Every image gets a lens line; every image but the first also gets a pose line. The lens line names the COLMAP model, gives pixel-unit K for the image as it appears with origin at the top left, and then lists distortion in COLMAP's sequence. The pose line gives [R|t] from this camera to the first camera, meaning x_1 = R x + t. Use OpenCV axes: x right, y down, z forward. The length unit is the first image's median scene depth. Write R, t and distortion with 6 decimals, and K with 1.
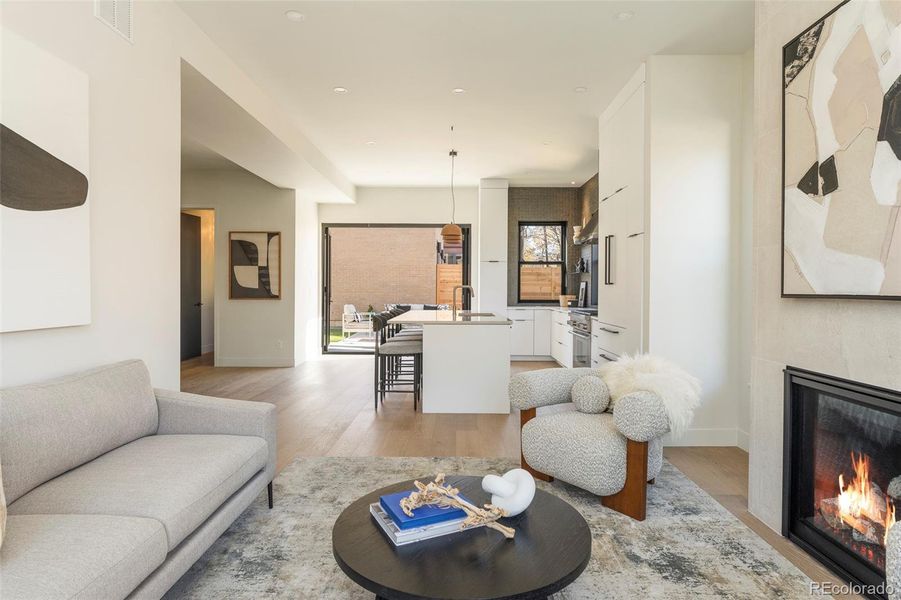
lens RADIAL K [[507.0, 0, 455.0], [0, 507.0, 295.6], [0, 0, 1]] dist [0.003917, -0.002807]
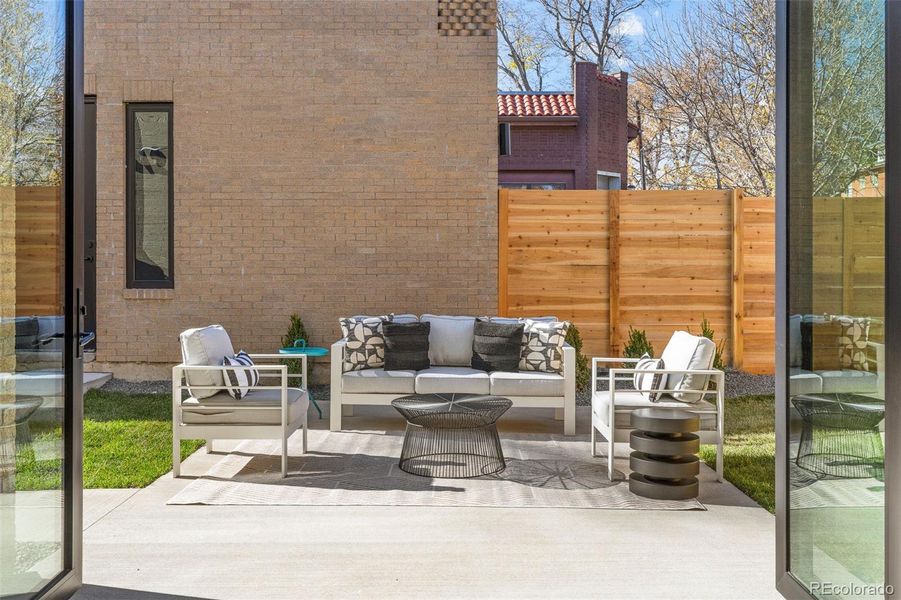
lens RADIAL K [[822.8, 0, 453.0], [0, 822.8, 263.7], [0, 0, 1]] dist [-0.016816, 0.000000]
pose [[0.999987, -0.002485, 0.004472, -0.087029], [0.002538, 0.999927, -0.011826, -0.009468], [-0.004442, 0.011837, 0.999920, 0.598489]]
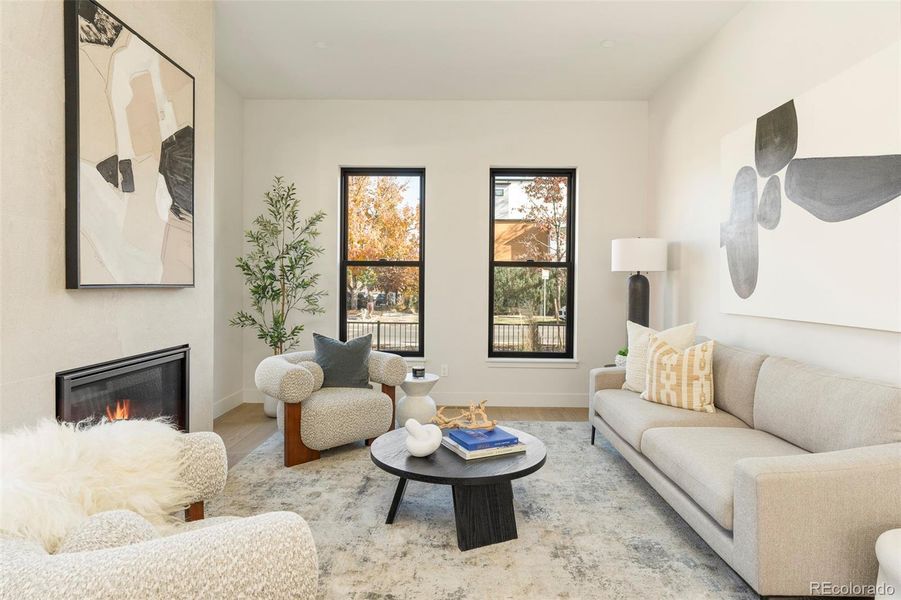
lens RADIAL K [[507.0, 0, 448.9], [0, 507.0, 292.5], [0, 0, 1]] dist [0.003917, -0.002807]
pose [[-0.999846, -0.014124, 0.010376, 0.024429], [-0.013795, 0.999421, 0.031090, -0.026564], [-0.010809, 0.030943, -0.999463, 1.973092]]
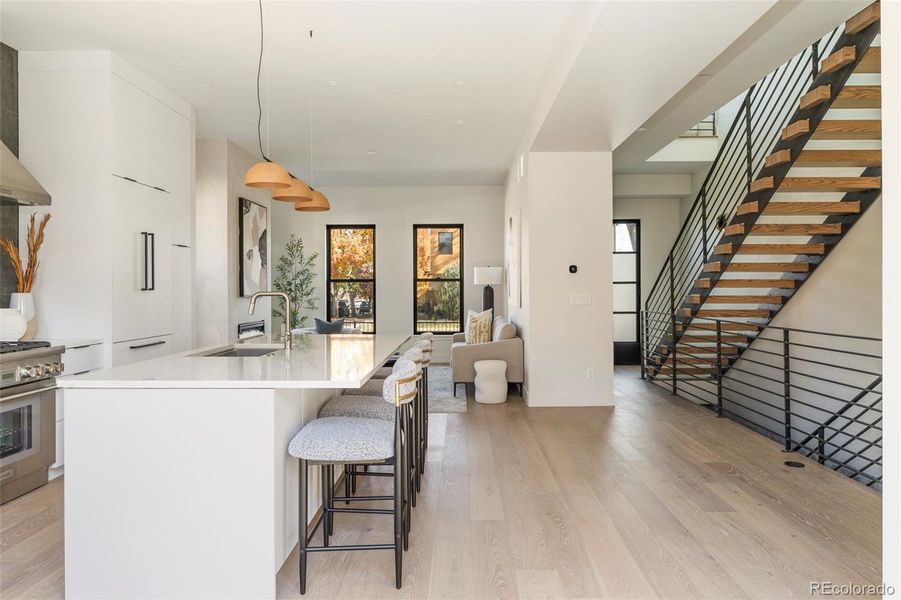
lens RADIAL K [[606.1, 0, 447.5], [0, 606.1, 295.7], [0, 0, 1]] dist [0.009005, 0.002251]
pose [[-0.999923, -0.001724, 0.012259, -0.443394], [-0.001415, 0.999682, 0.025167, -0.084223], [-0.012299, 0.025147, -0.999608, 4.327487]]
